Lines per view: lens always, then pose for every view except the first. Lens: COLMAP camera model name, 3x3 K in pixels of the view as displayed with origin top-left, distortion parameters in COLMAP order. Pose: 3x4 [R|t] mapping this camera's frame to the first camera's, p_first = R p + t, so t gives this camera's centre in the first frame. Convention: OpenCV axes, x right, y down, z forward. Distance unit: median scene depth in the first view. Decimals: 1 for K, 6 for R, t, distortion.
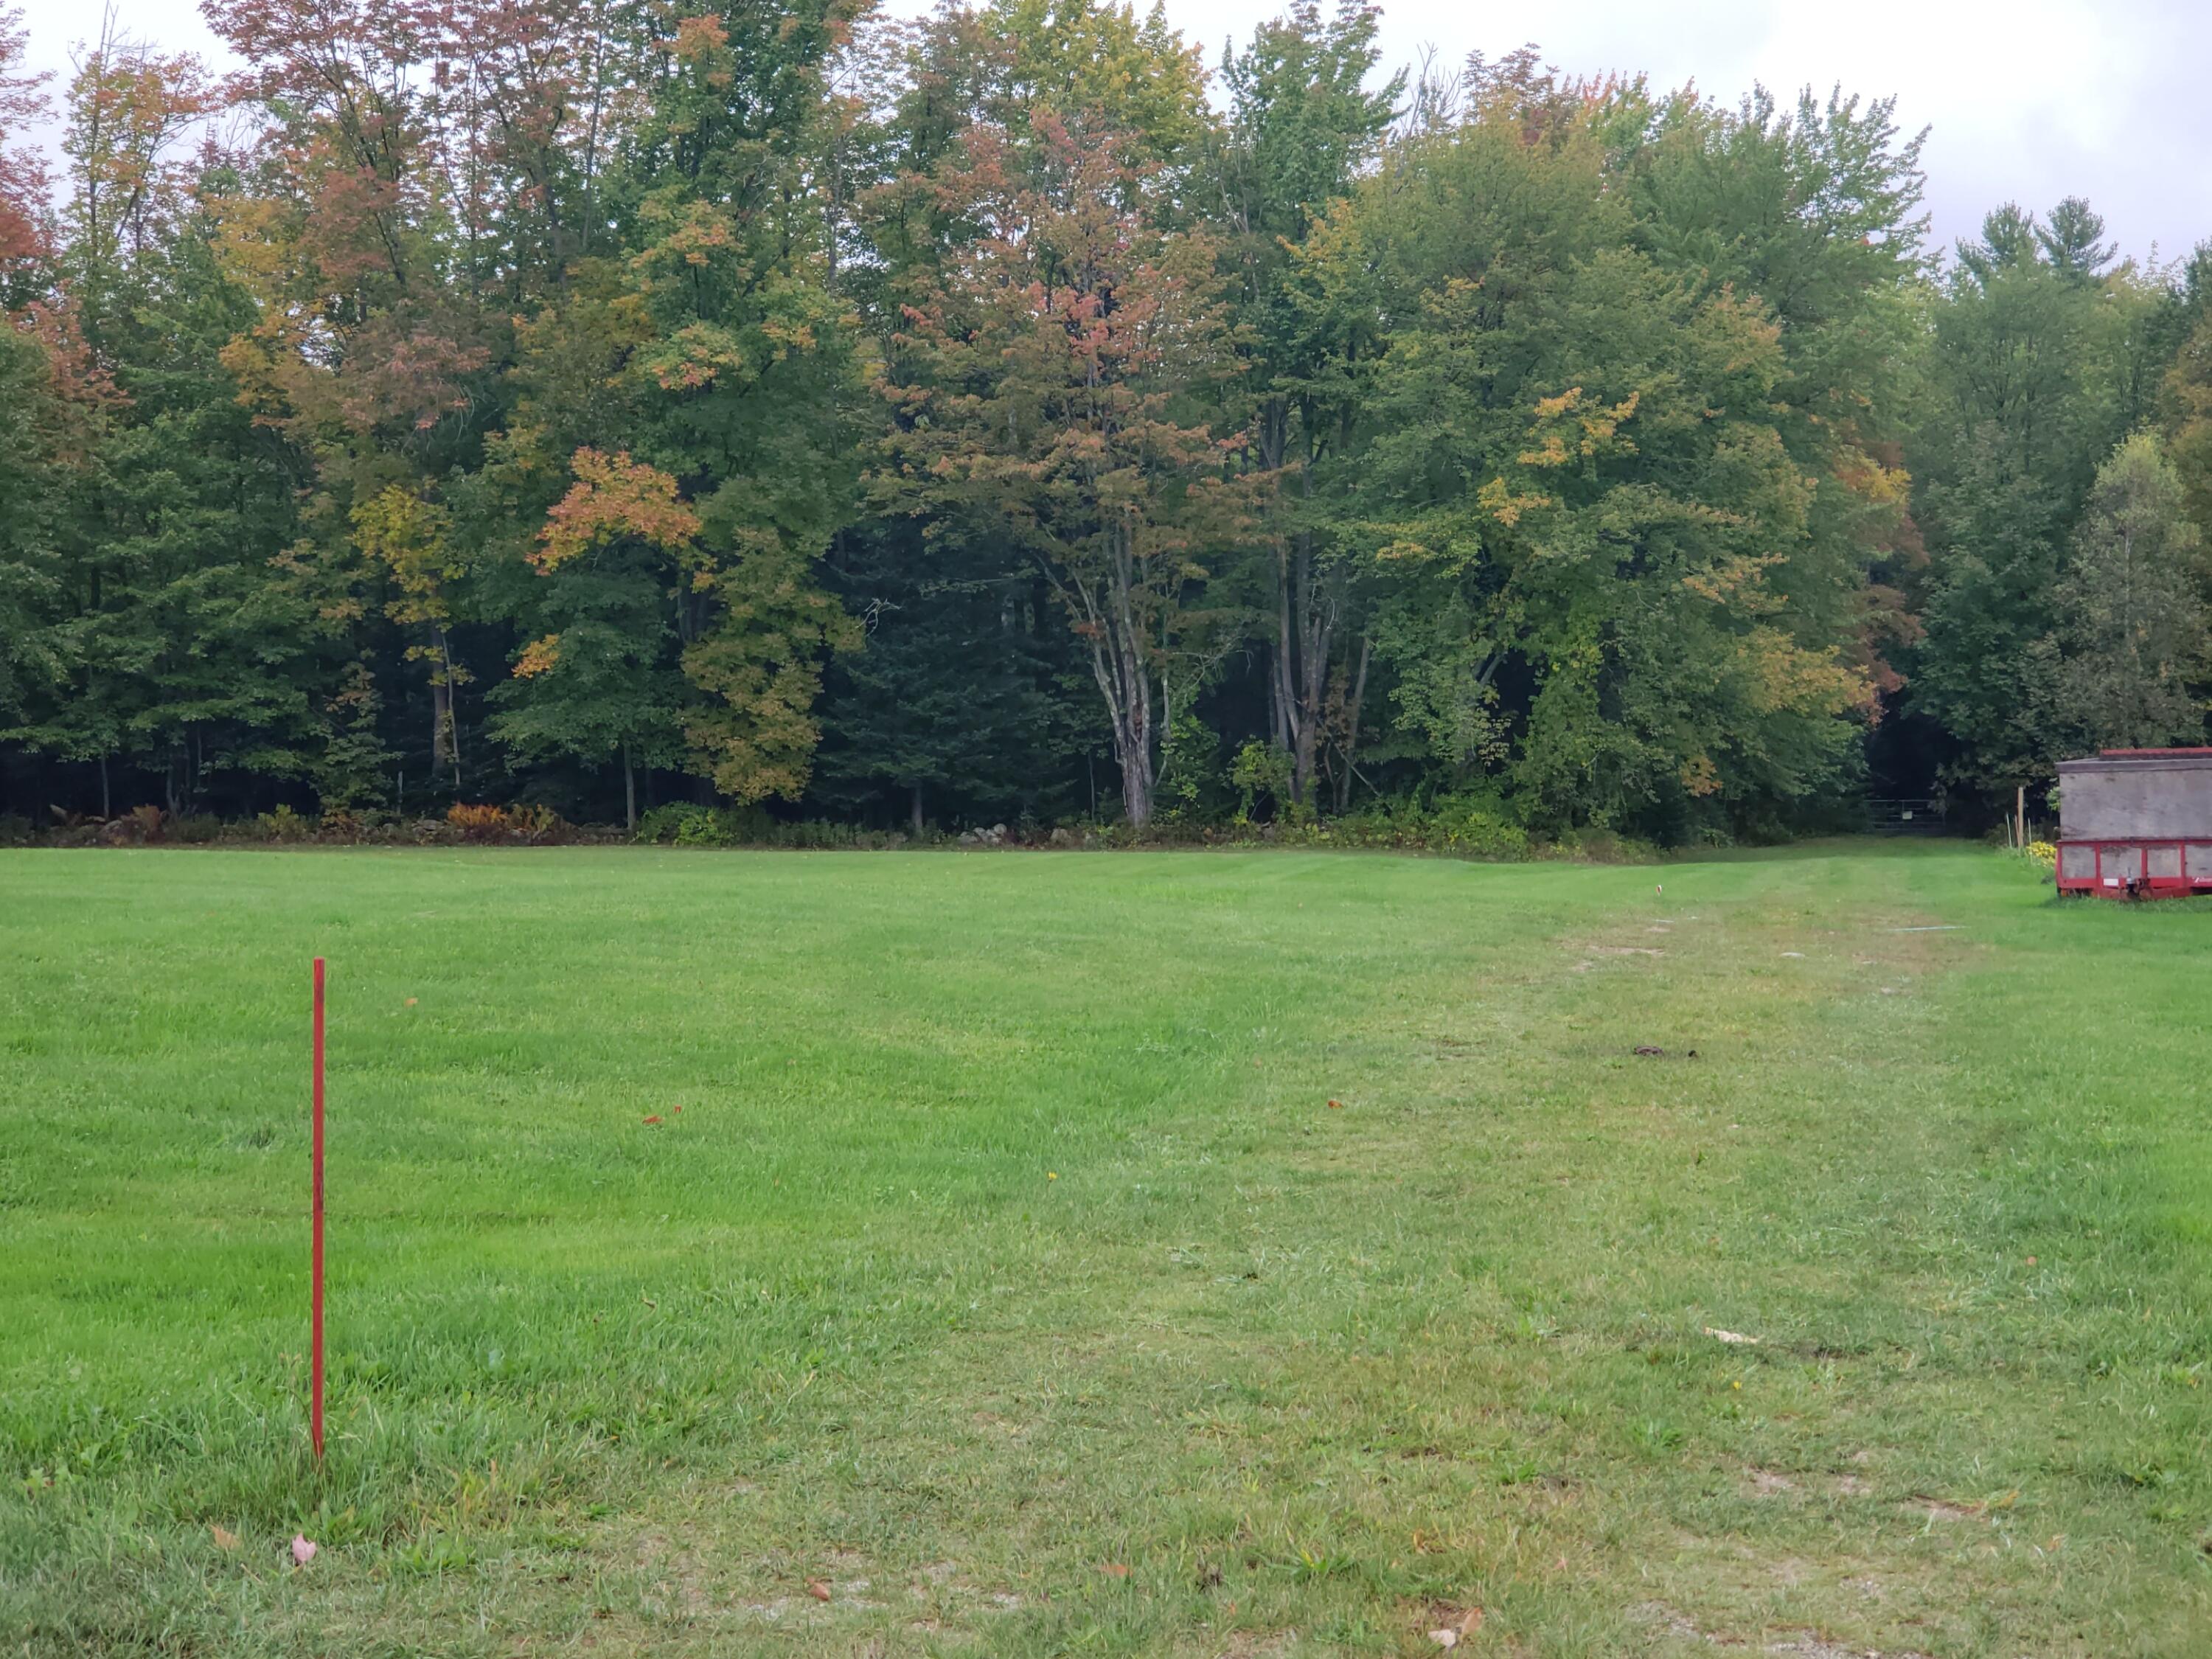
lens RADIAL K [[3315.9, 0, 1098.8], [0, 3315.9, 841.6], [0, 0, 1]] dist [0.040760, 0.000000]
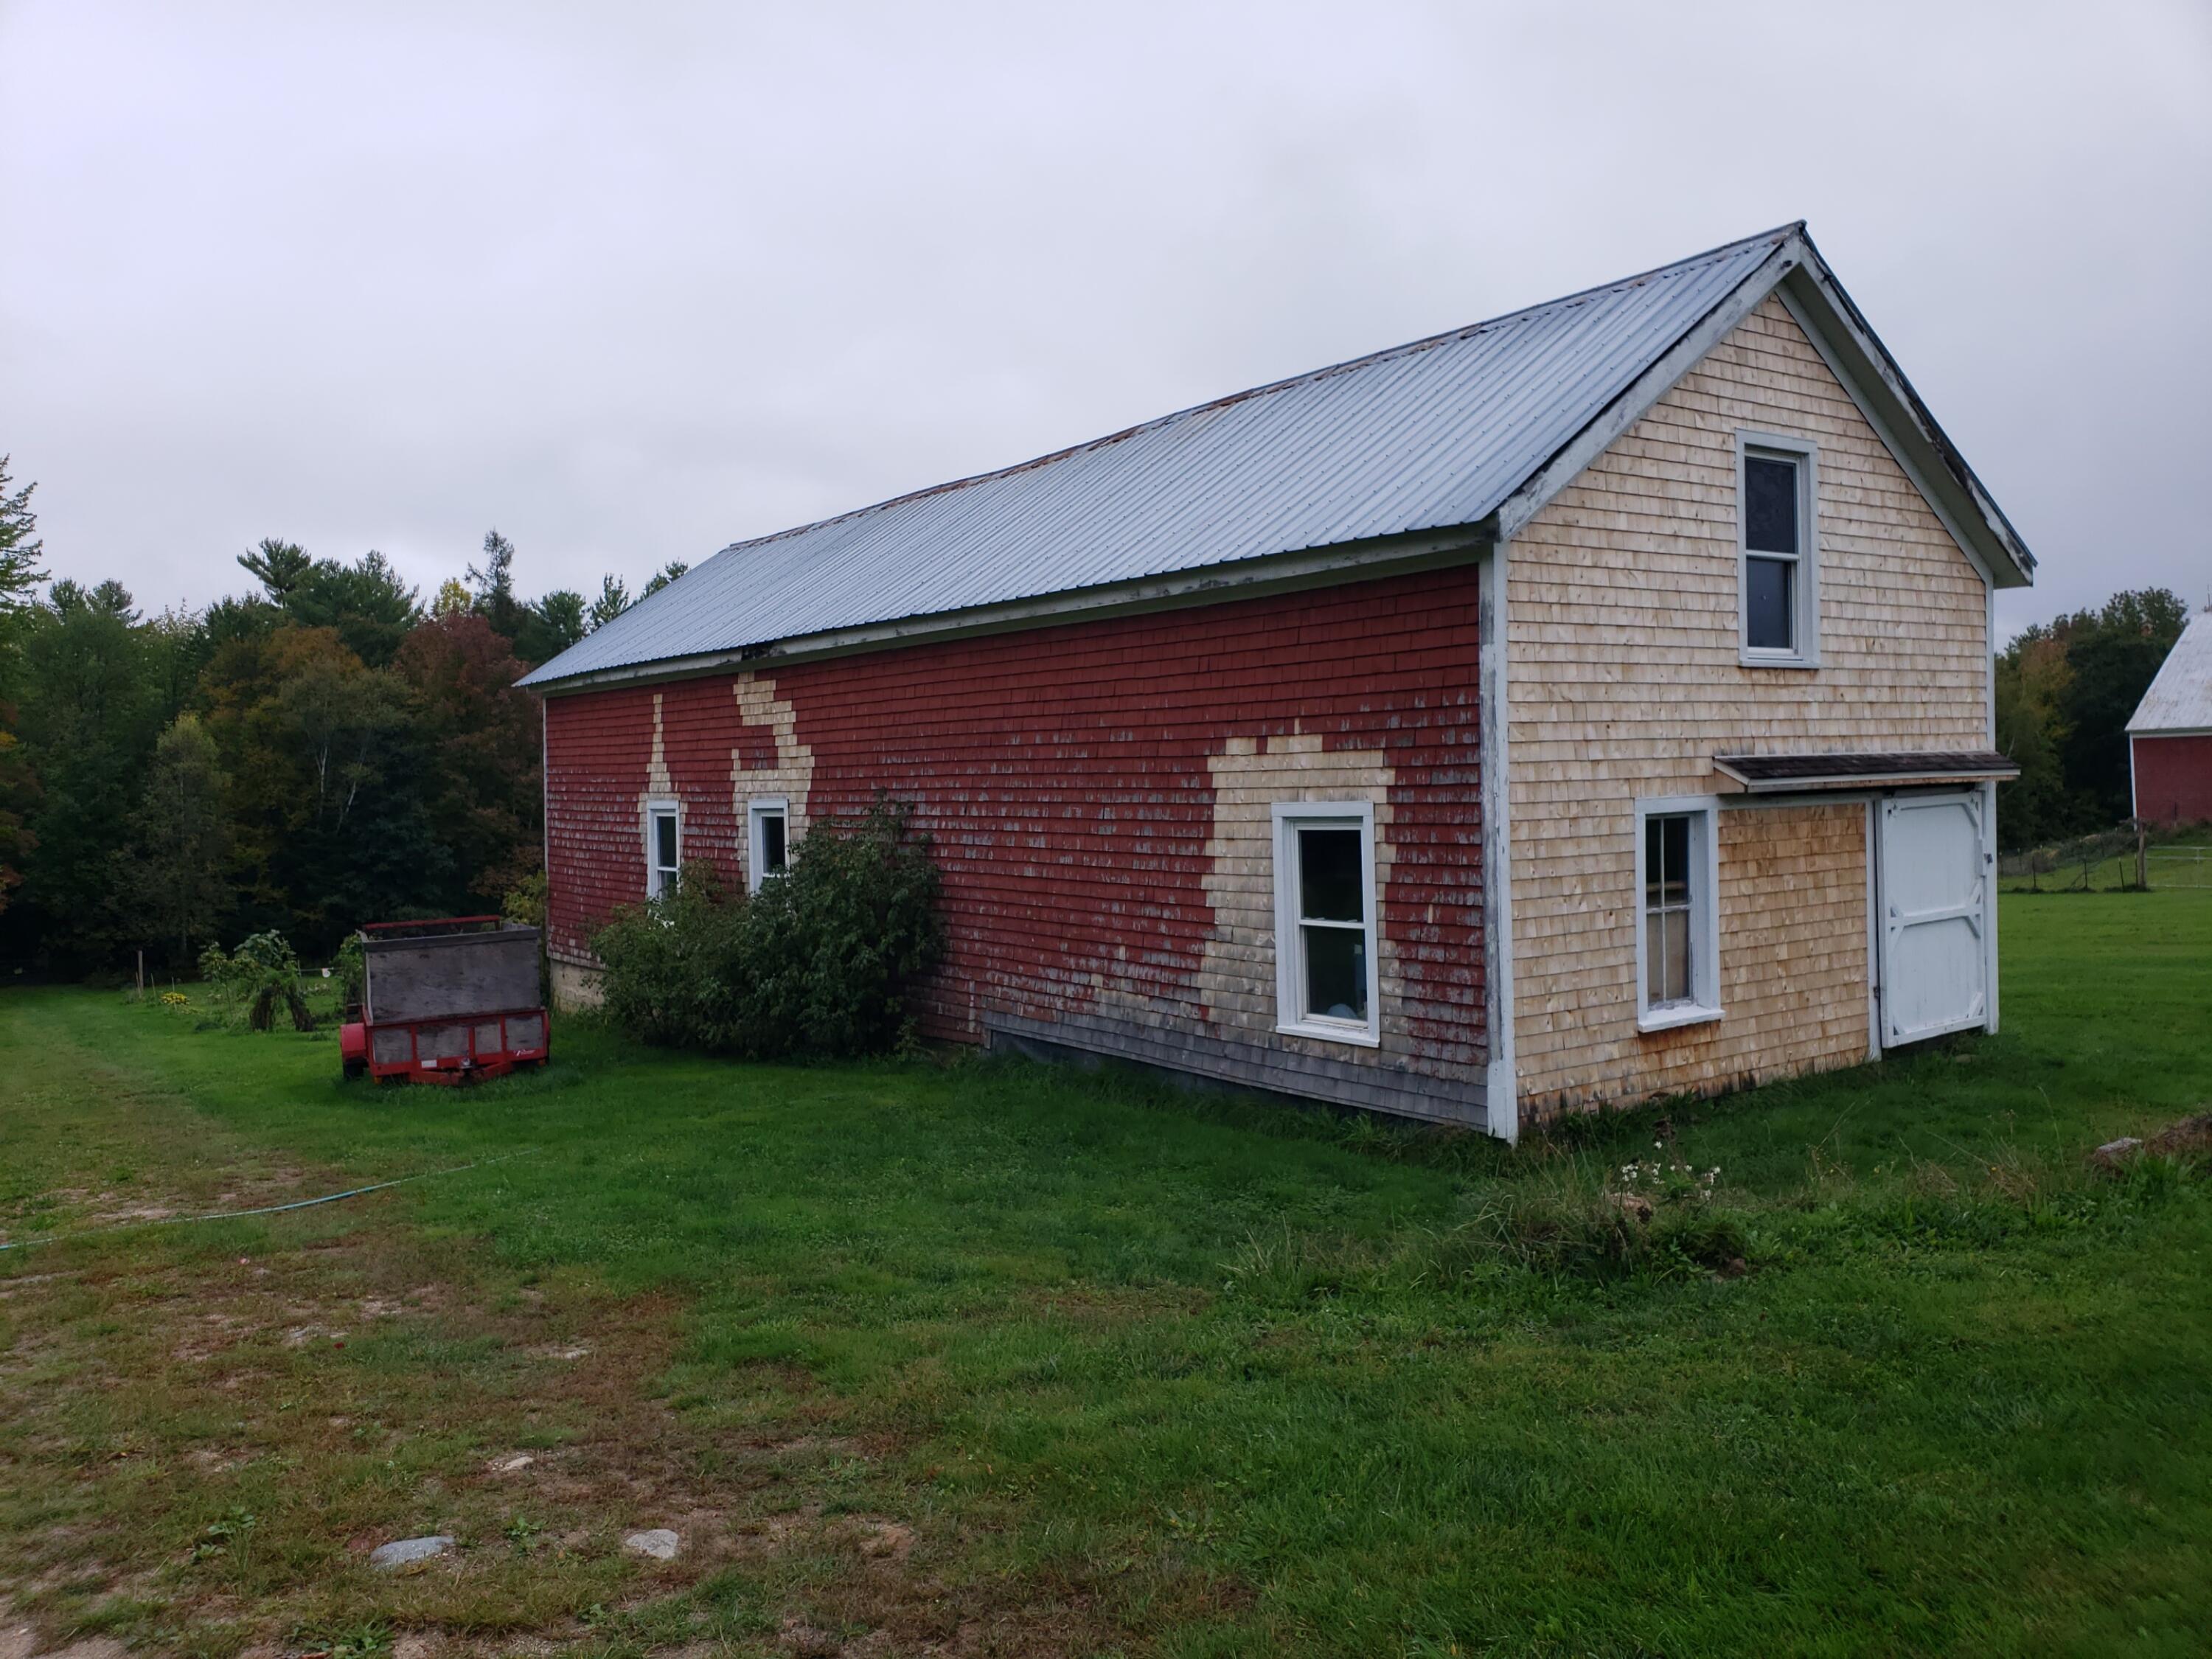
lens RADIAL K [[1718.5, 0, 1086.9], [0, 1718.5, 817.9], [0, 0, 1]] dist [0.020033, -0.021675]
pose [[0.691654, -0.006662, 0.722198, 0.031344], [0.064053, 0.996583, -0.052151, -0.007957], [-0.719383, 0.082329, 0.689717, 0.205406]]
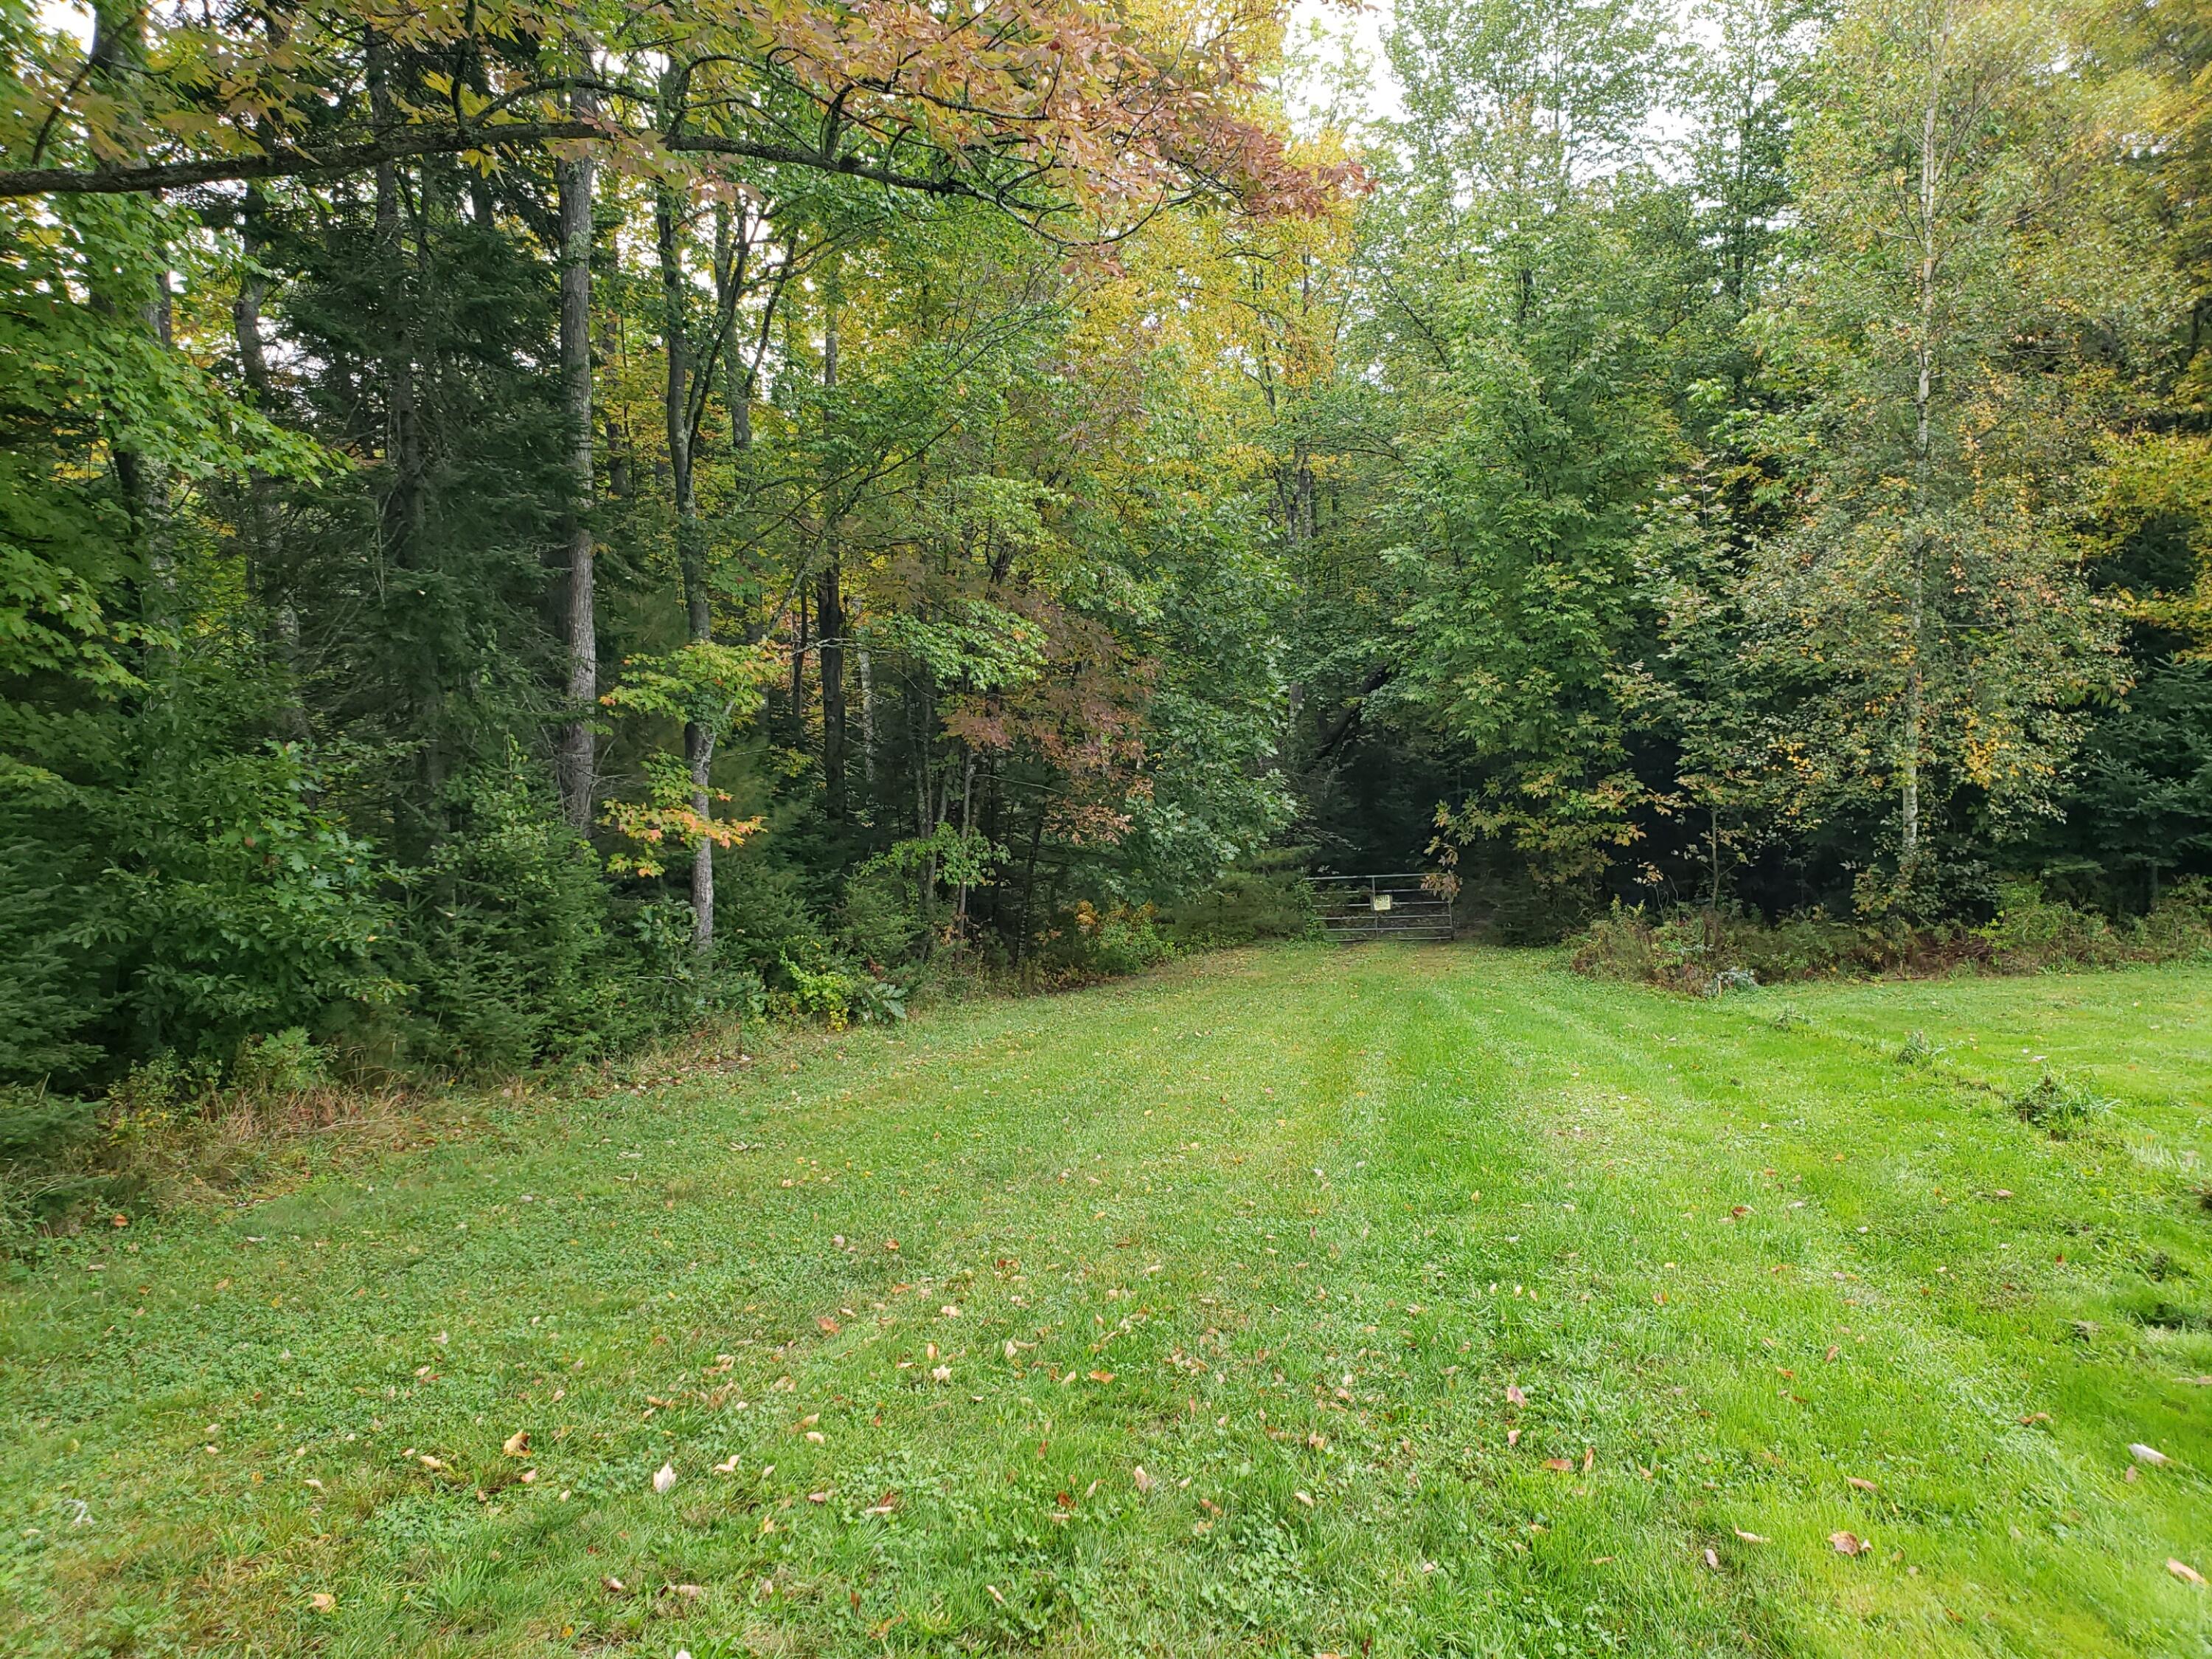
lens RADIAL K [[1718.5, 0, 1106.0], [0, 1718.5, 829.5], [0, 0, 1]] dist [0.020033, -0.021675]
pose [[0.996323, -0.032371, 0.079322, 0.272673], [0.035870, 0.998427, -0.043094, -0.014585], [-0.077802, 0.045781, 0.995917, 1.119121]]
